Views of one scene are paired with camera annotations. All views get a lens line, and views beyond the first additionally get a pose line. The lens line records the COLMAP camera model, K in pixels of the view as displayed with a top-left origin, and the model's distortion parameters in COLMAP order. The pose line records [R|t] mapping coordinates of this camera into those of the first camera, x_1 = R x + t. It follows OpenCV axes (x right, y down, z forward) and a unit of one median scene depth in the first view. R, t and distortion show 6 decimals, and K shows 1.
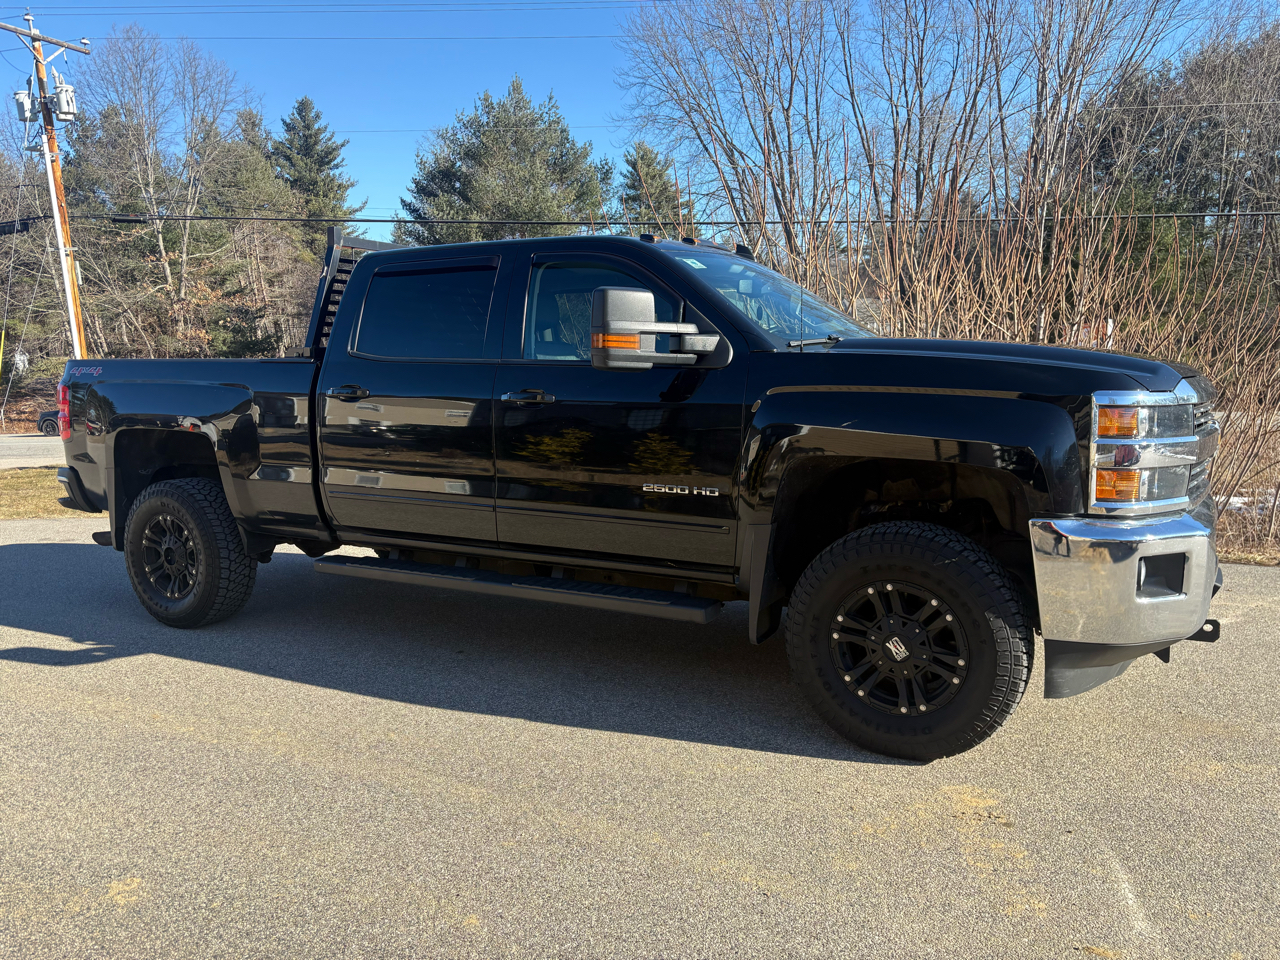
lens RADIAL K [[990.4, 0, 640.0], [0, 990.4, 480.0], [0, 0, 1]] dist [0.035888, -0.010684]
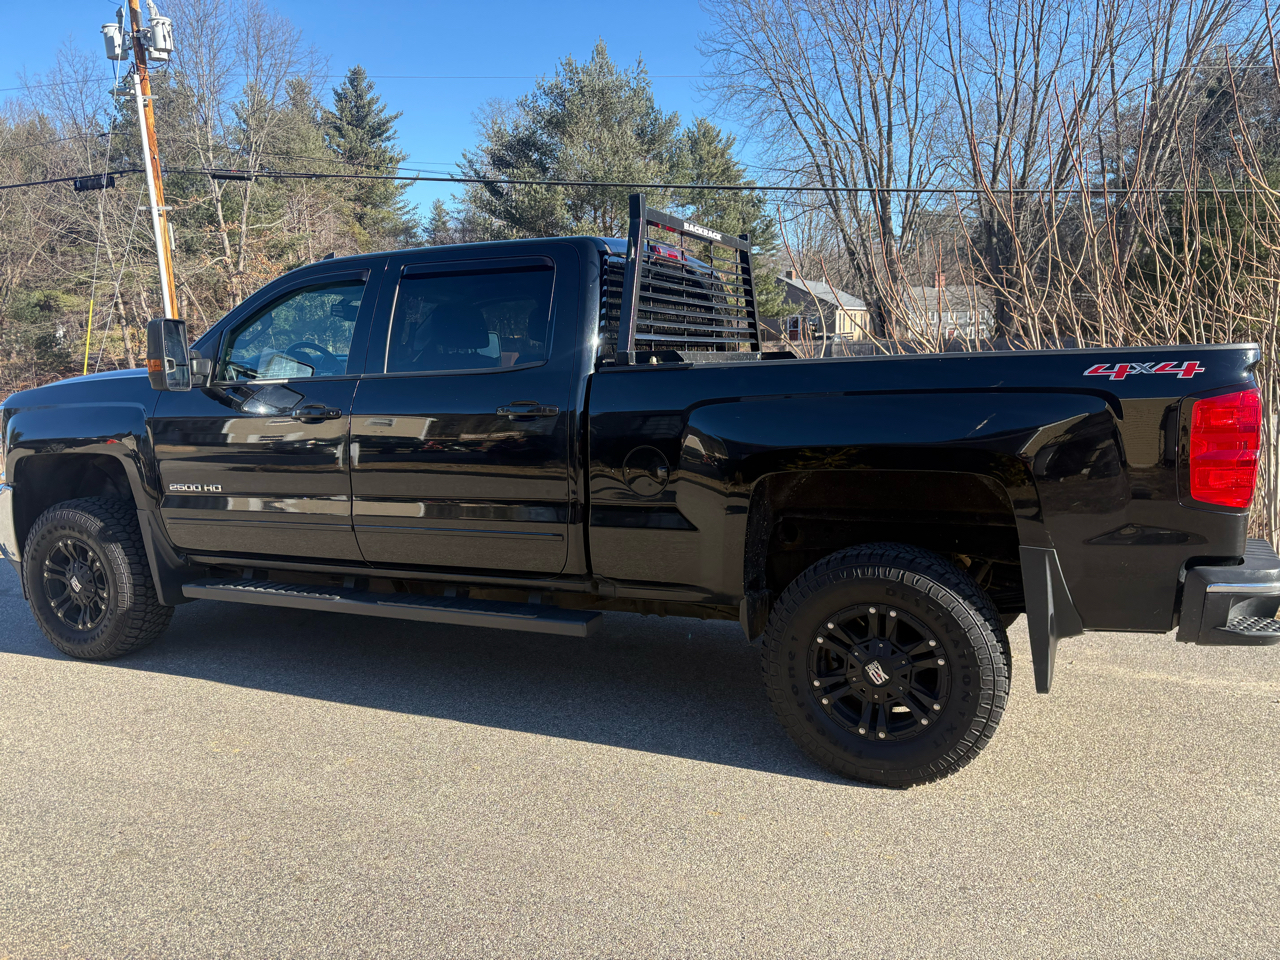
lens RADIAL K [[976.9, 0, 647.8], [0, 976.9, 469.5], [0, 0, 1]] dist [0.053809, -0.035705]
pose [[0.999851, 0.017168, -0.001830, -0.071980], [-0.017156, 0.999831, 0.006583, -0.008310], [0.001943, -0.006550, 0.999977, 0.071137]]
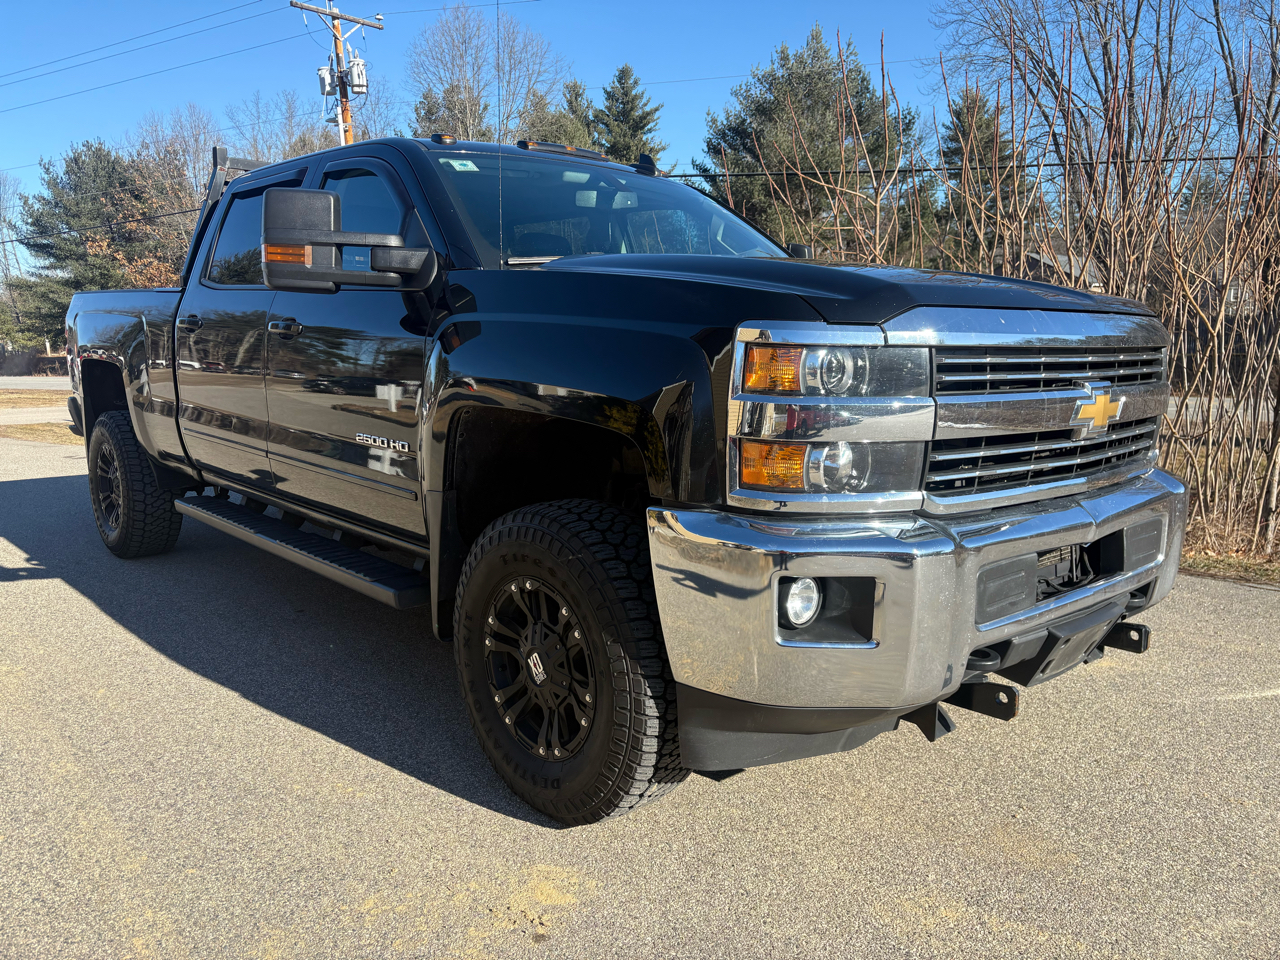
lens RADIAL K [[990.4, 0, 640.0], [0, 990.4, 480.0], [0, 0, 1]] dist [0.035888, -0.010684]
pose [[0.948016, 0.069563, -0.310528, 0.044269], [-0.058948, 0.997315, 0.043452, -0.000581], [0.312717, -0.022888, 0.949571, 0.025937]]
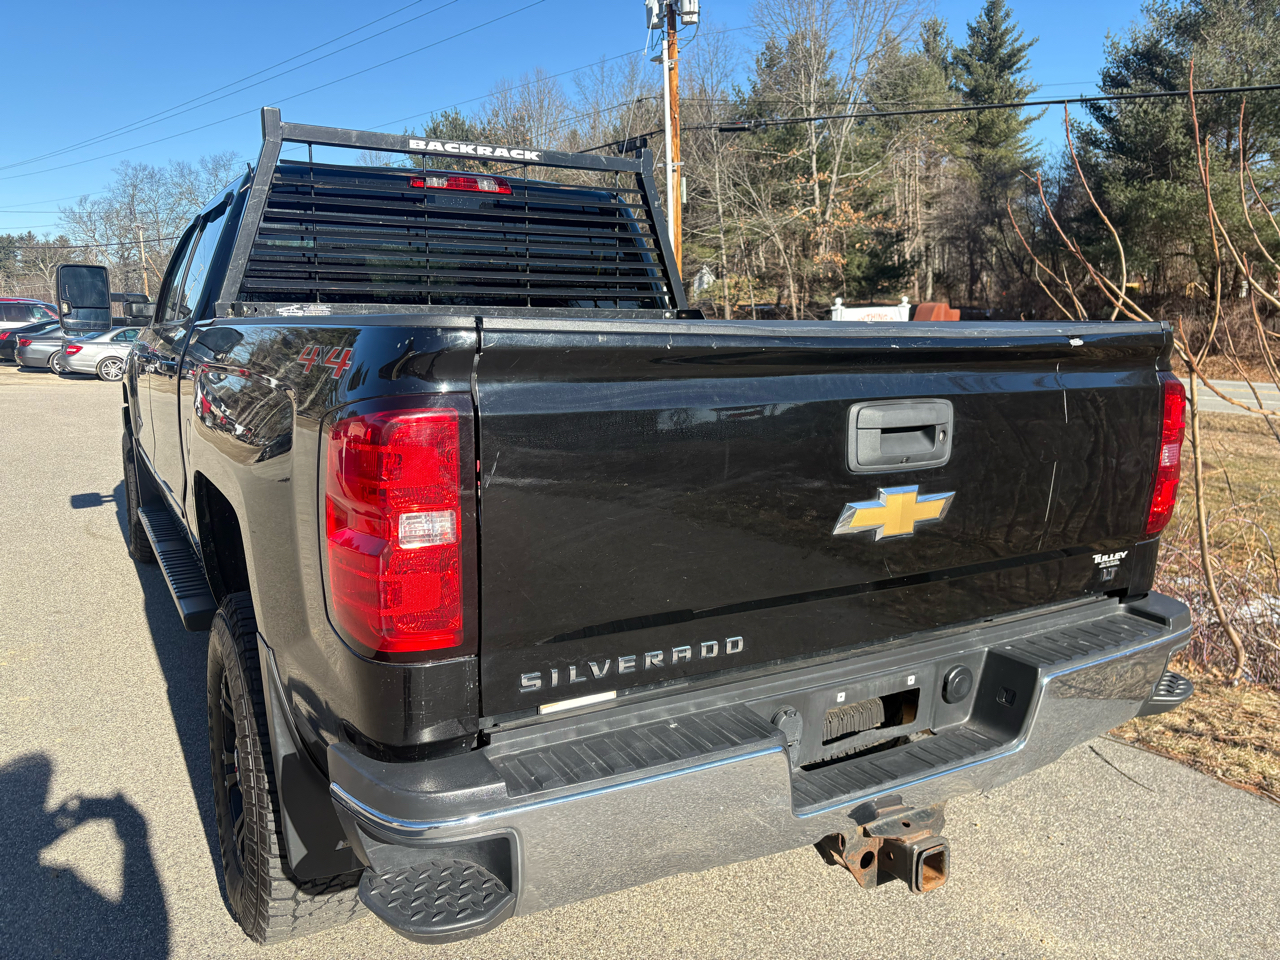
lens RADIAL K [[971.2, 0, 628.4], [0, 971.2, 477.2], [0, 0, 1]] dist [0.049871, -0.056556]
pose [[0.791257, 0.148764, -0.593112, -0.007459], [-0.105204, 0.988611, 0.107612, -0.016537], [0.602366, -0.022751, 0.797896, 0.117177]]
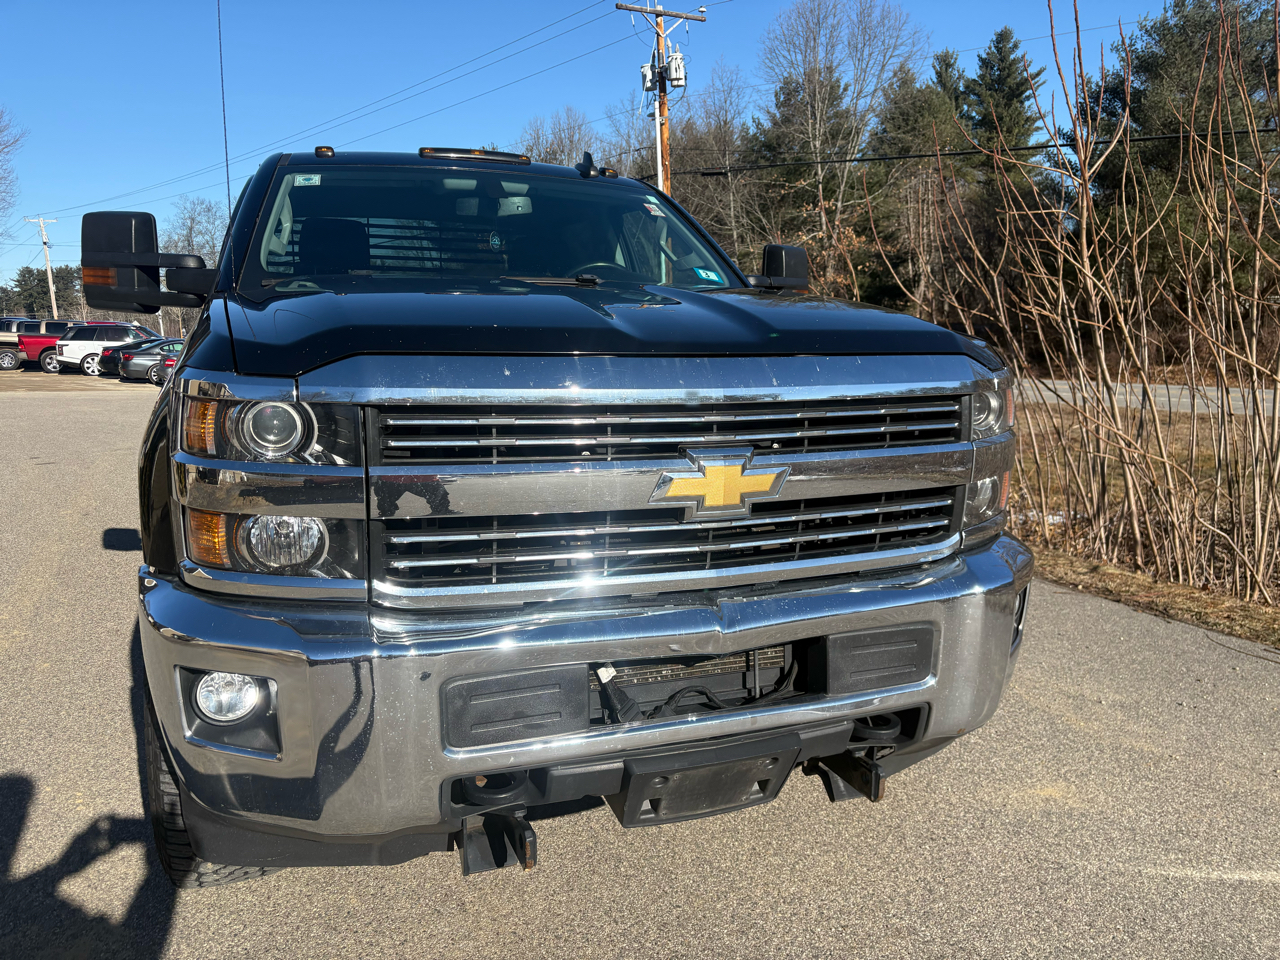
lens RADIAL K [[987.3, 0, 642.9], [0, 987.3, 487.5], [0, 0, 1]] dist [0.055330, -0.061032]
pose [[0.772713, 0.134952, -0.620244, 0.075418], [-0.097040, 0.990767, 0.094676, -0.007350], [0.627294, -0.012969, 0.778675, 0.052752]]
